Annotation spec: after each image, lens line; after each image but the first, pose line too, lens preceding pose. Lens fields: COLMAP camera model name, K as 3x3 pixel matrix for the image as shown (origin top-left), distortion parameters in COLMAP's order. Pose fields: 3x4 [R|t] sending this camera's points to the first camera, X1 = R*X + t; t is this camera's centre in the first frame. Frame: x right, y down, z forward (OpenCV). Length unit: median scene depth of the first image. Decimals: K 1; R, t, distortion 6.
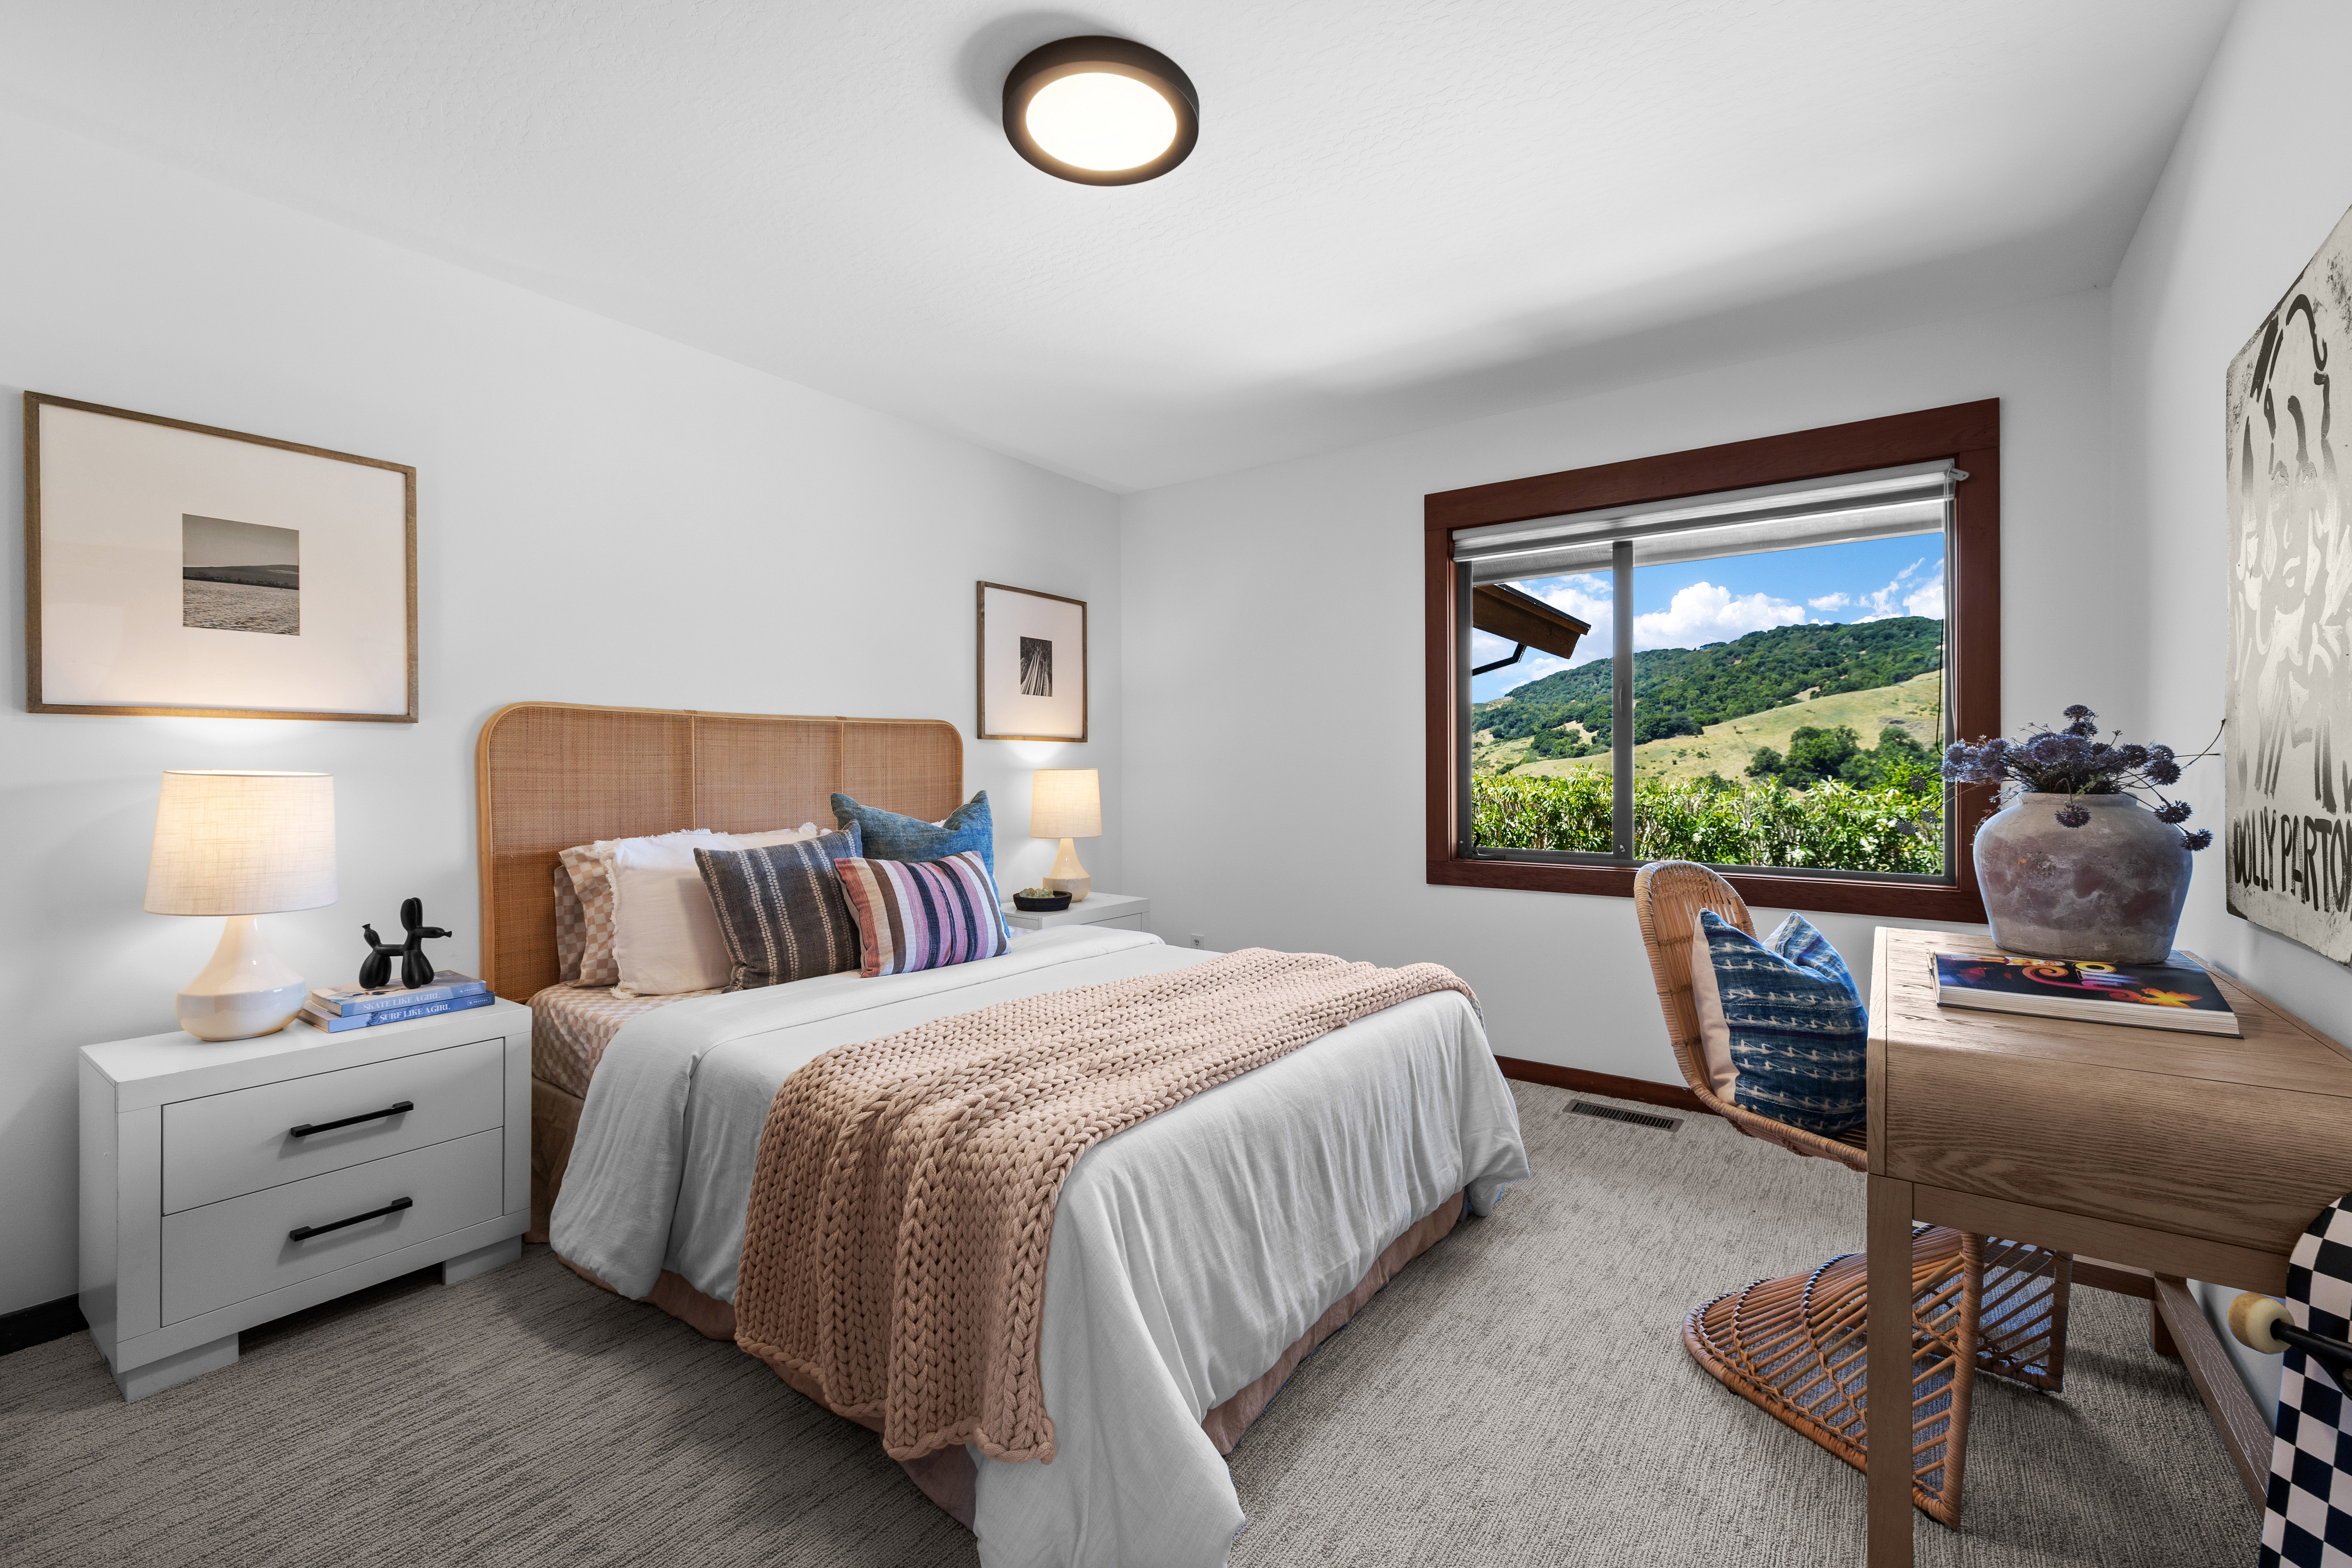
lens RADIAL K [[985.5, 0, 1221.0], [0, 985.5, 766.1], [0, 0, 1]] dist [0.005014, -0.001285]
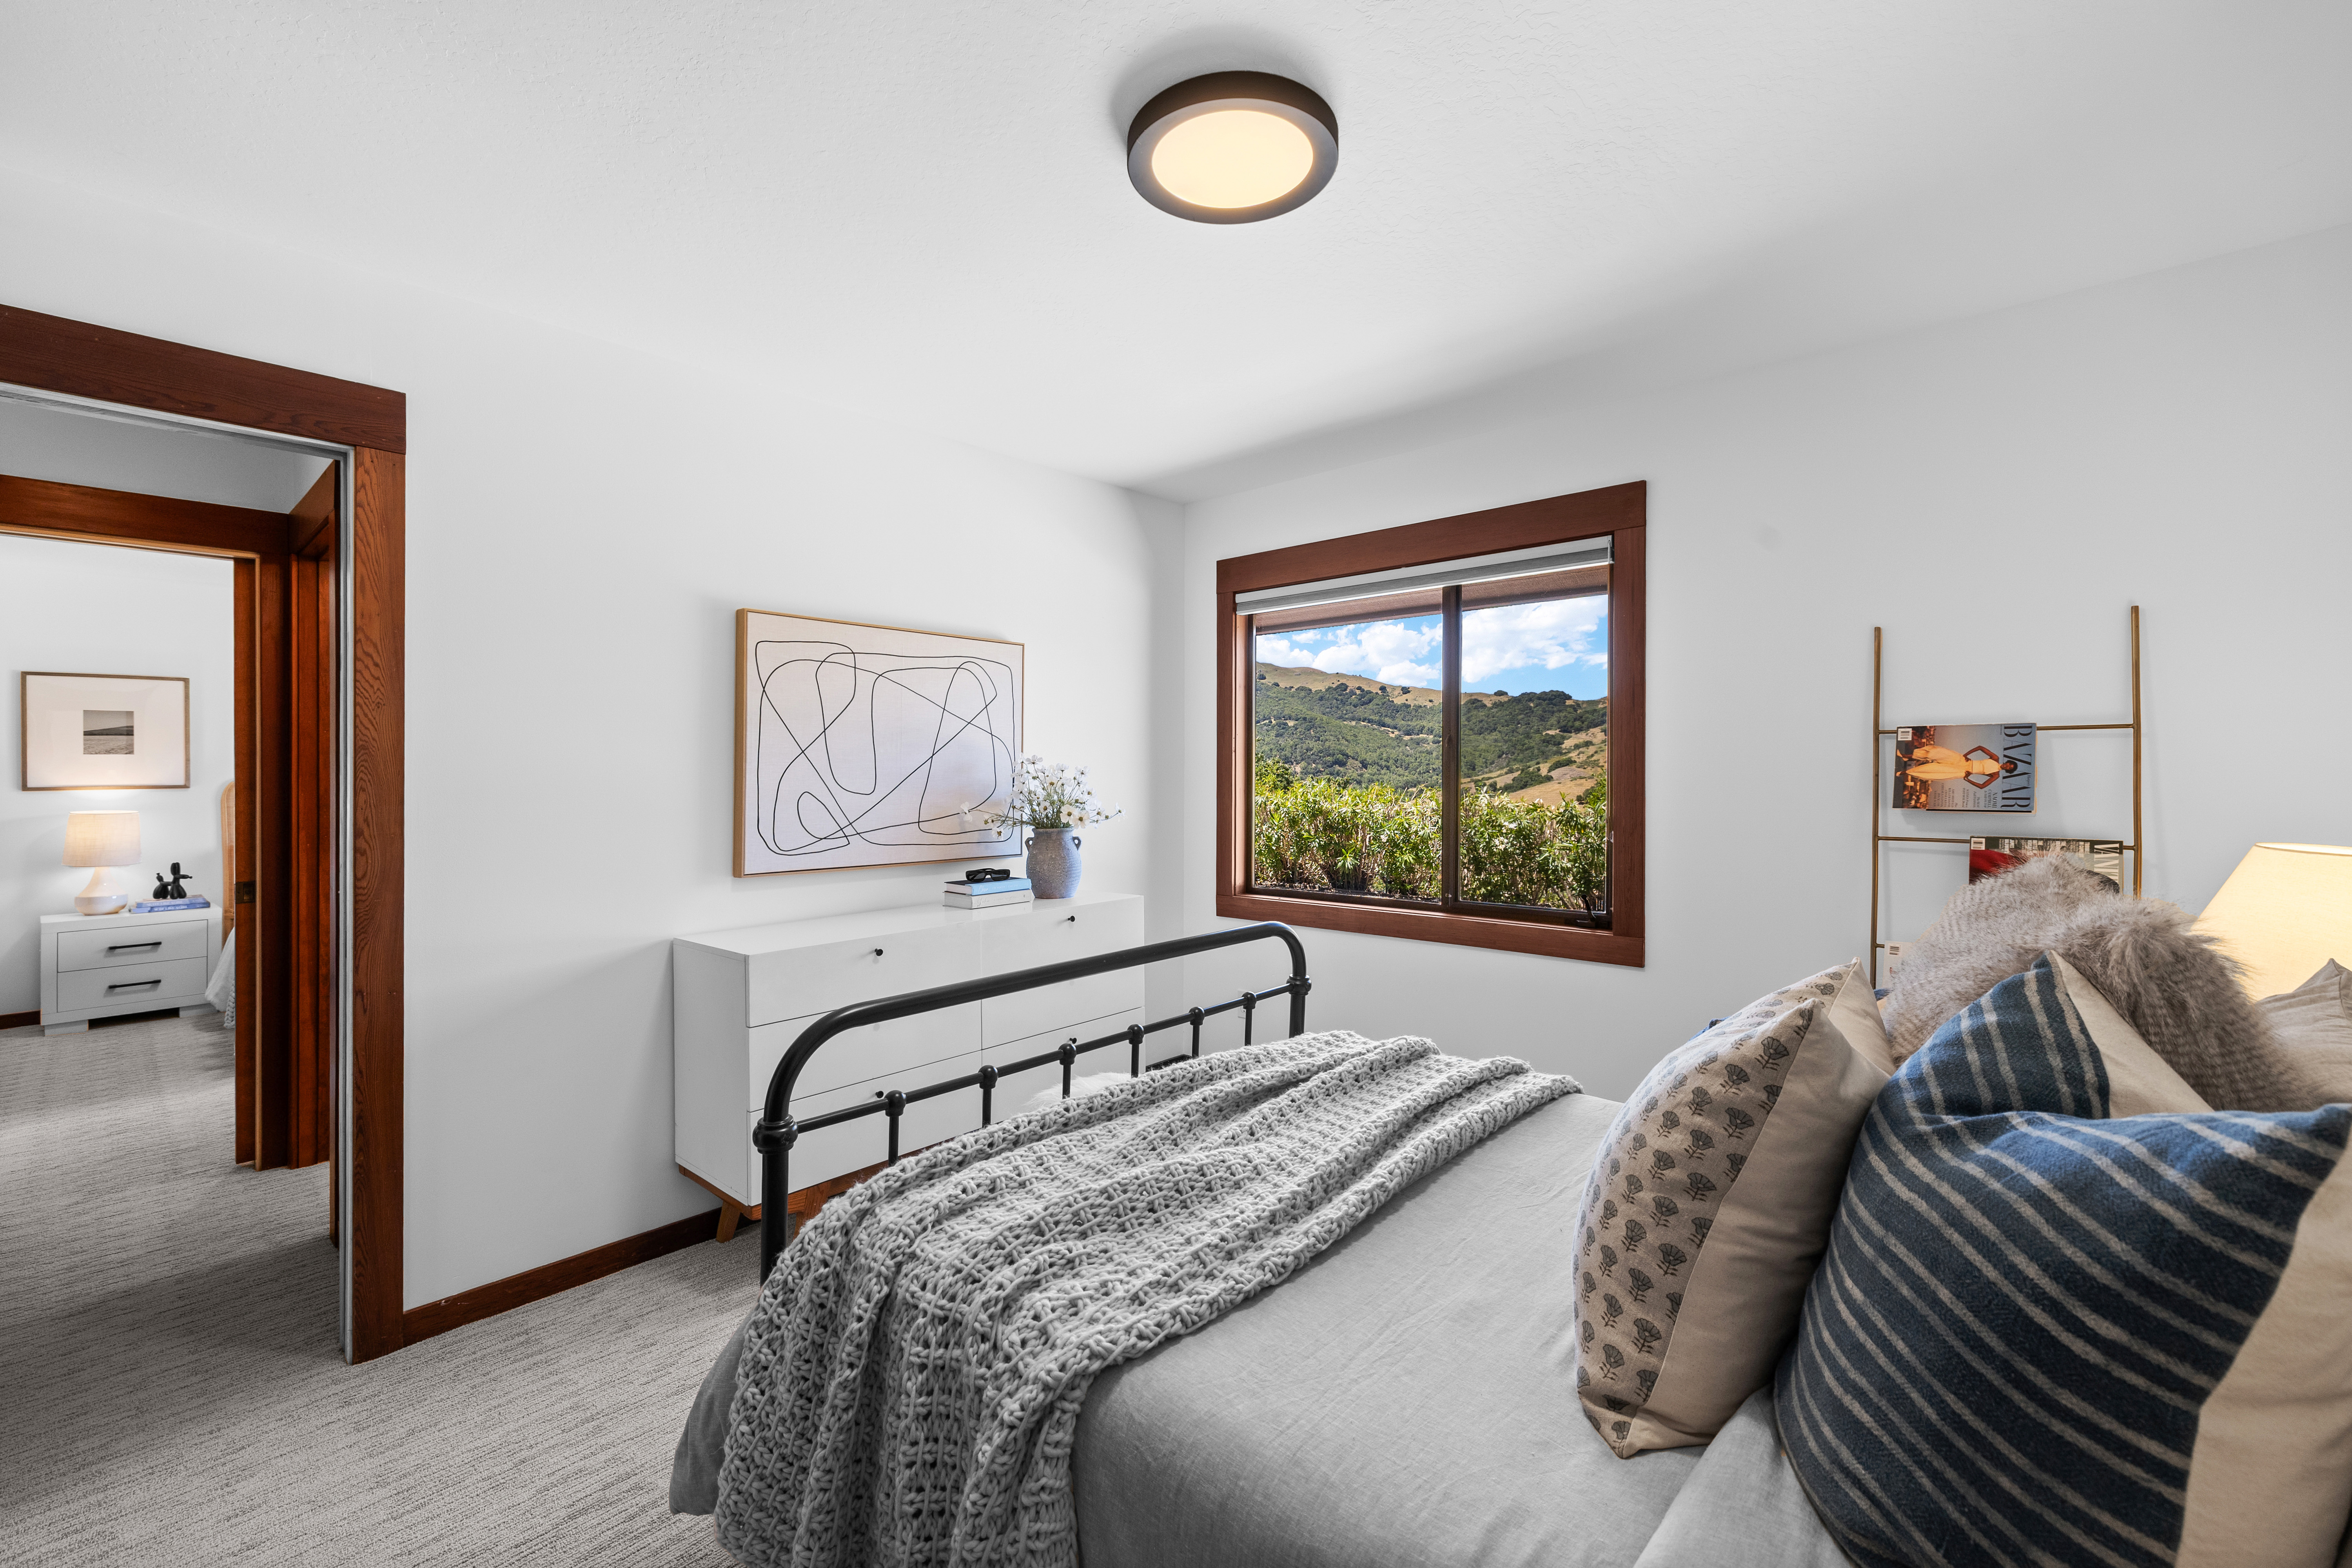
lens RADIAL K [[985.5, 0, 1279.8], [0, 985.5, 767.0], [0, 0, 1]] dist [0.005014, -0.001285]
pose [[0.996208, -0.003861, -0.086915, 2.110922], [0.003807, 0.999992, -0.000794, -0.089335], [0.086917, 0.000460, 0.996215, -1.196520]]
